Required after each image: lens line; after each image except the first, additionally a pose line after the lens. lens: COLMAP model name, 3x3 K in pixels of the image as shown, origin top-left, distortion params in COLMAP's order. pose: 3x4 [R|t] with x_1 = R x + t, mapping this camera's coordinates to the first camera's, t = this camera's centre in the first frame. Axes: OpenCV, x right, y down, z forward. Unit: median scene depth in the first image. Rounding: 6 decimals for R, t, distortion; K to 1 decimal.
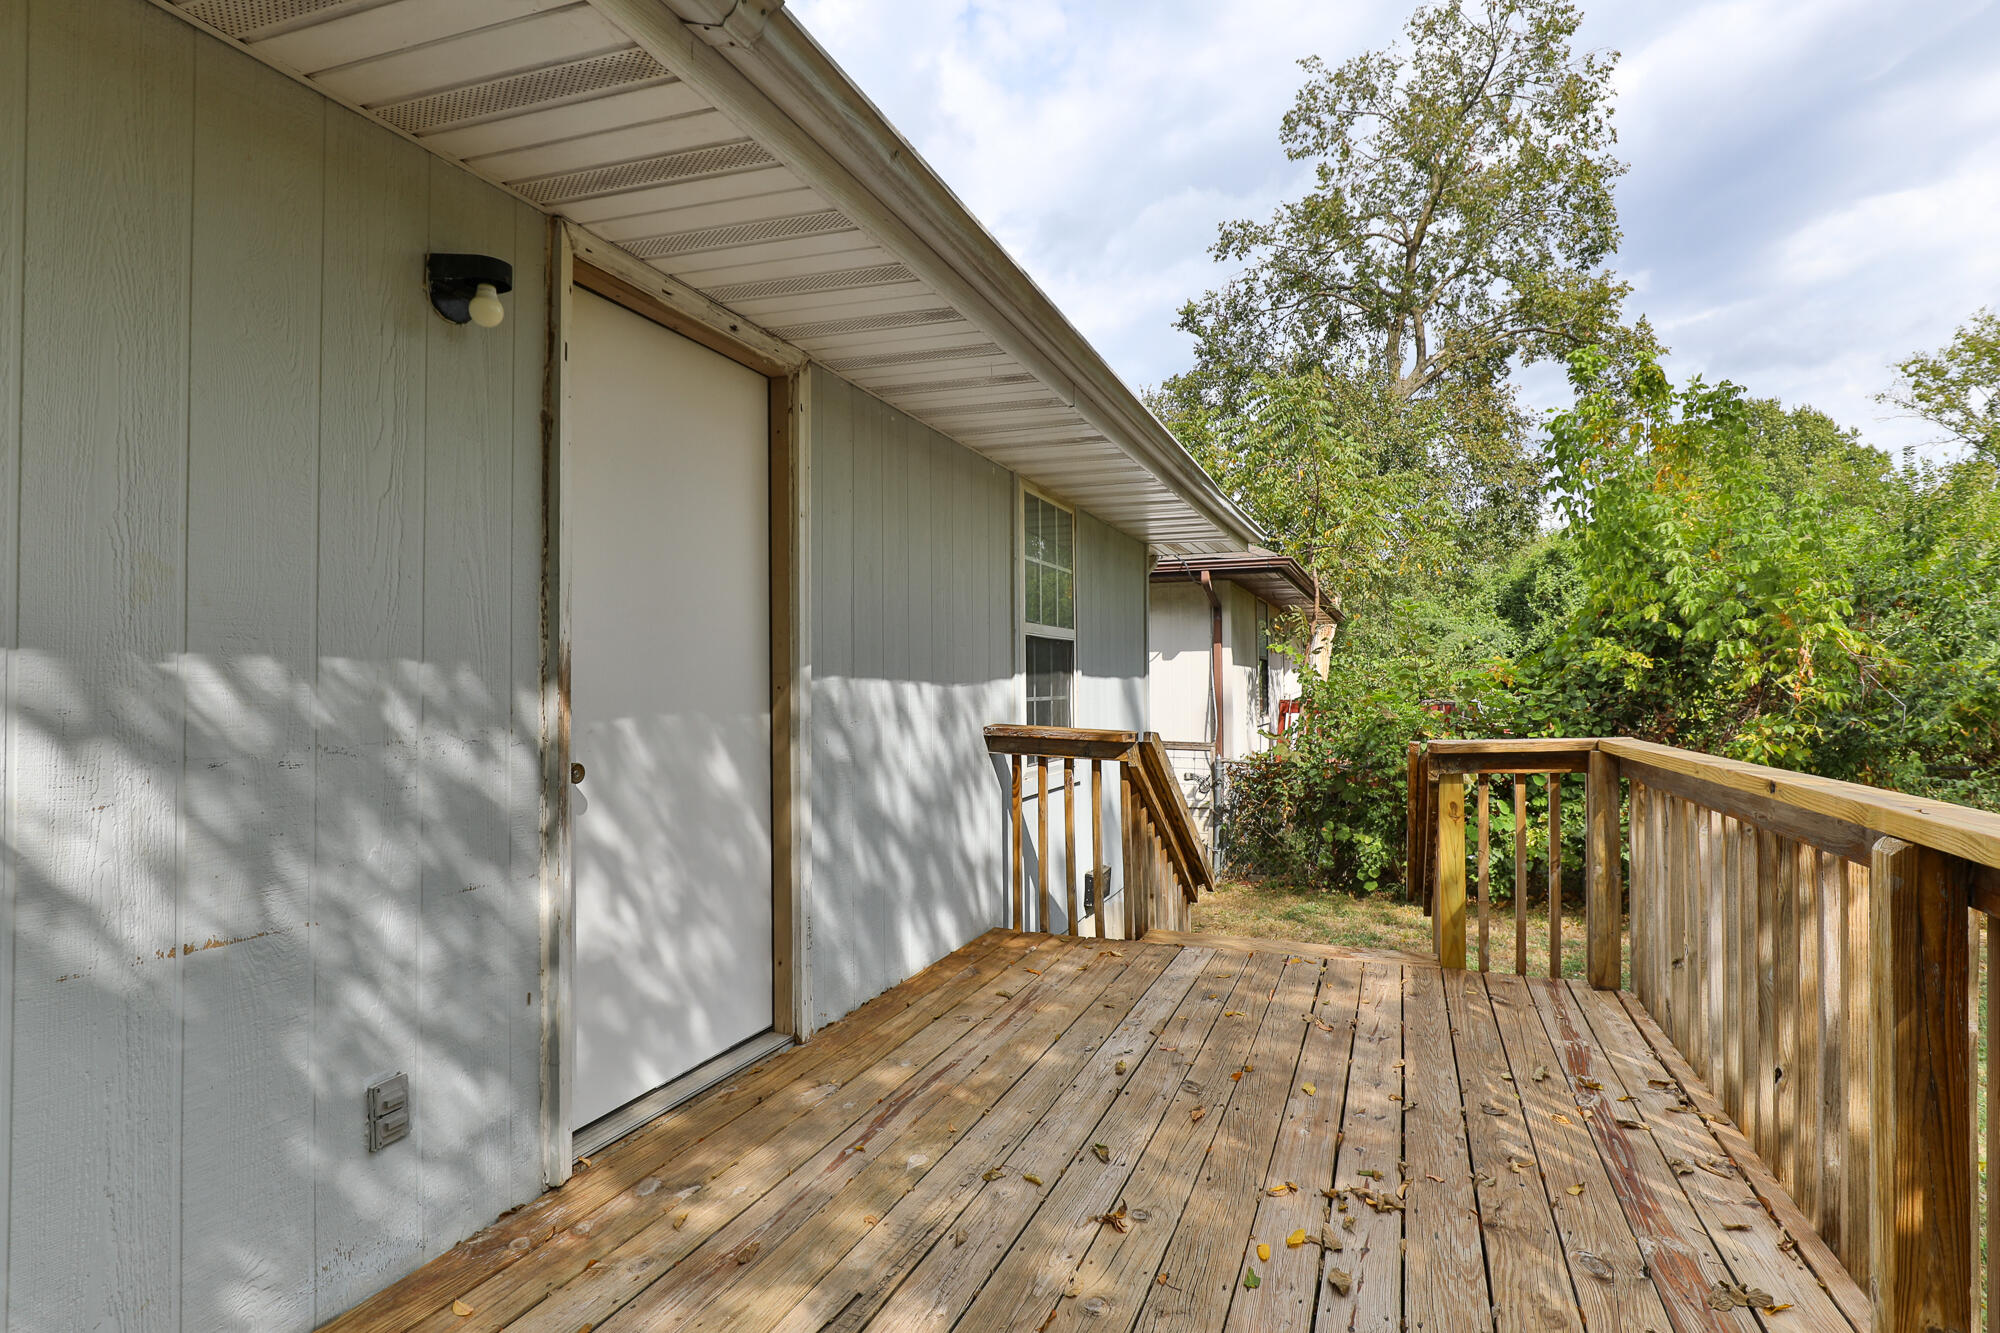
lens RADIAL K [[1075.8, 0, 1000.0], [0, 1075.8, 666.5], [0, 0, 1]] dist [0.000535, -0.000051]
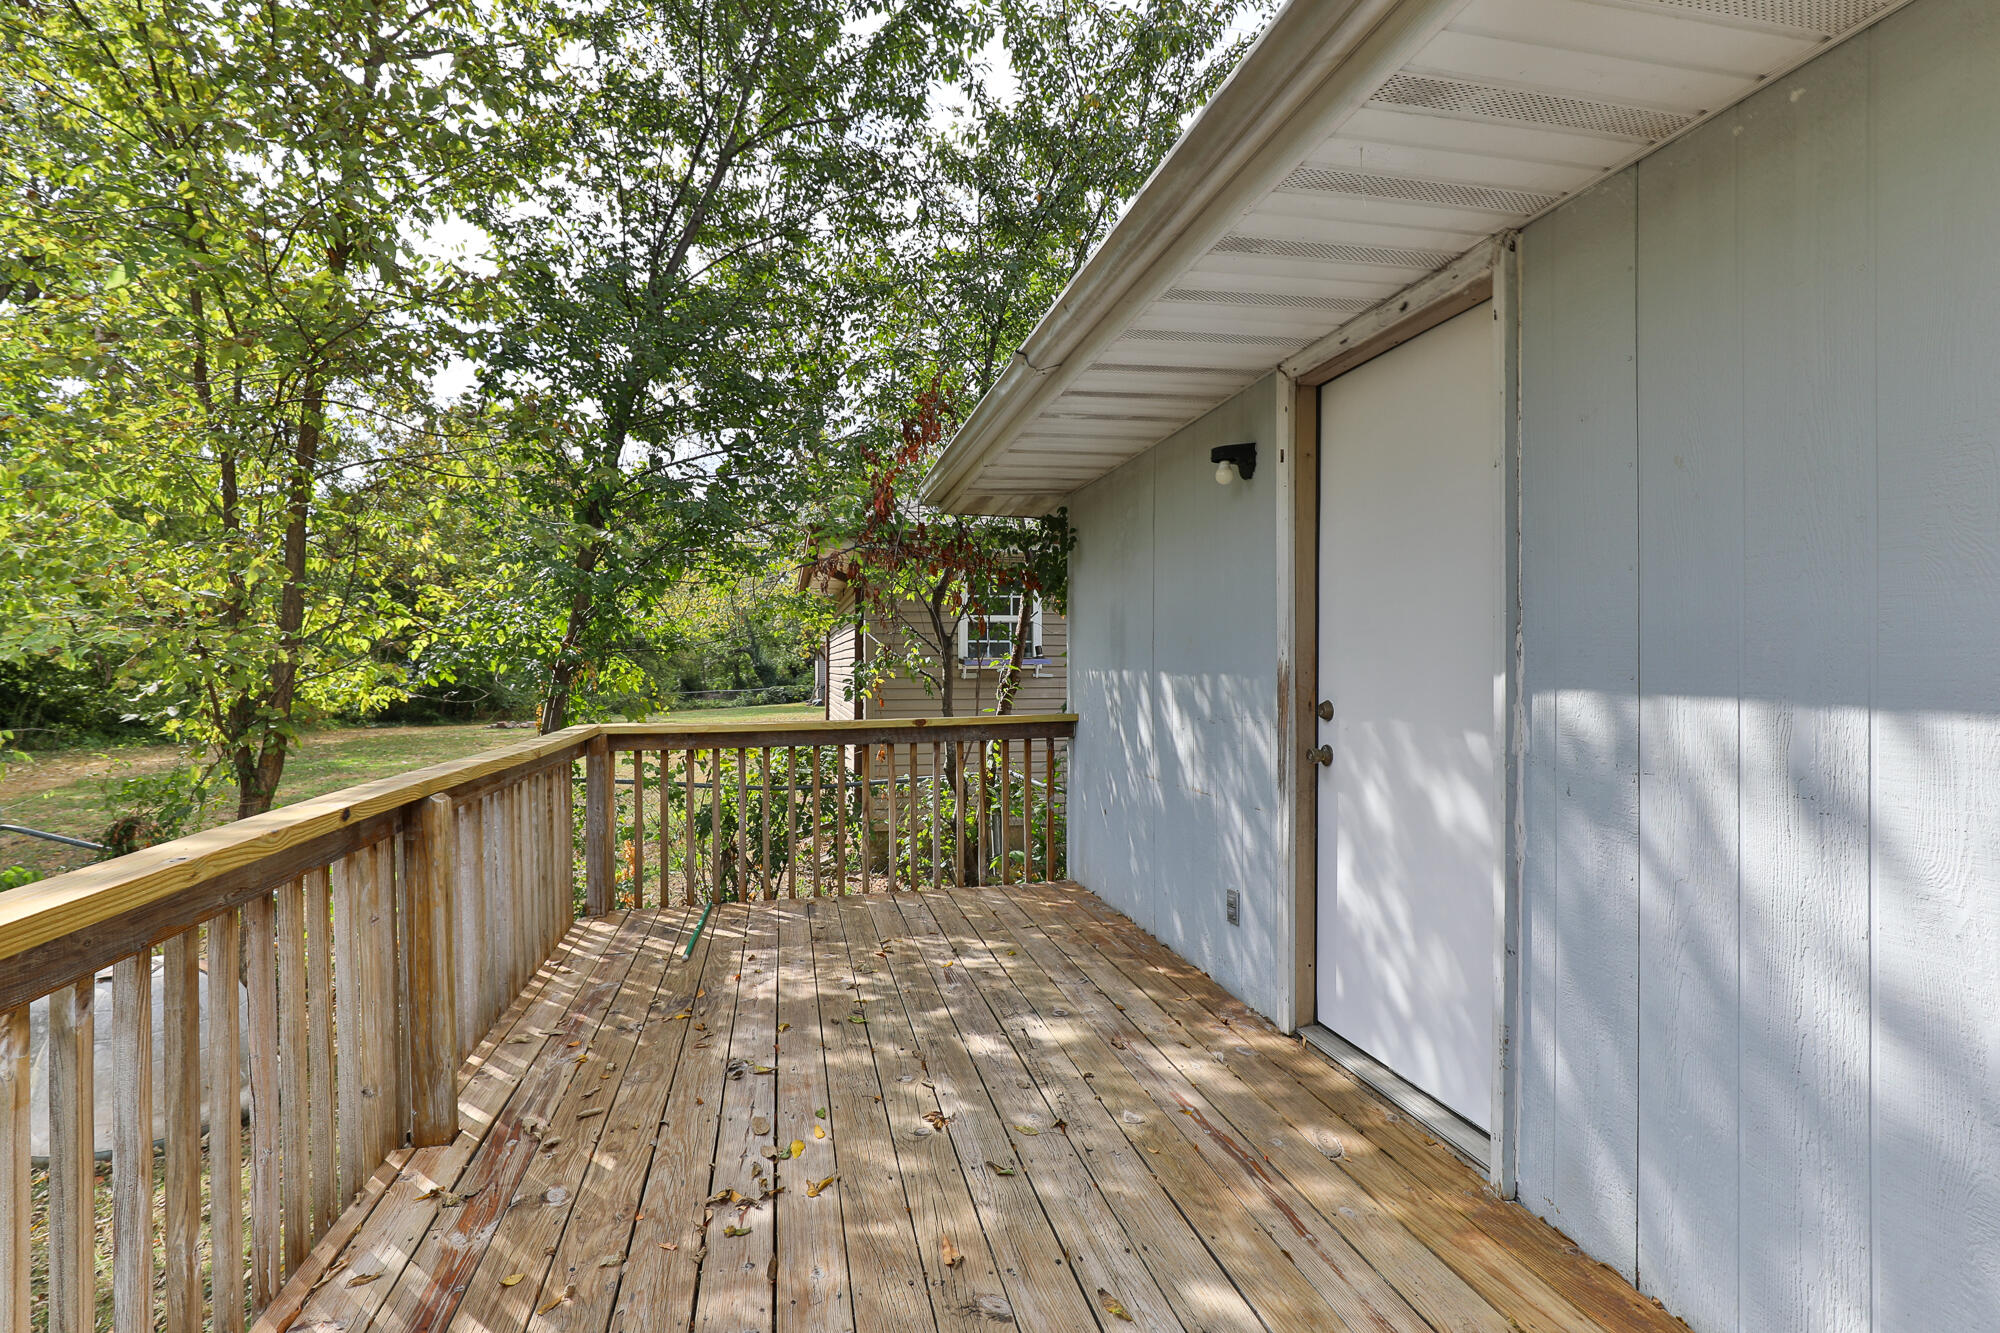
lens RADIAL K [[1017.4, 0, 1000.0], [0, 1017.4, 666.5], [0, 0, 1]] dist [0.004435, -0.000609]
pose [[-0.841787, 0.005747, -0.539779, 0.573141], [0.017986, 0.999687, -0.017405, 0.000916], [0.539510, -0.024360, -0.841627, 1.717354]]
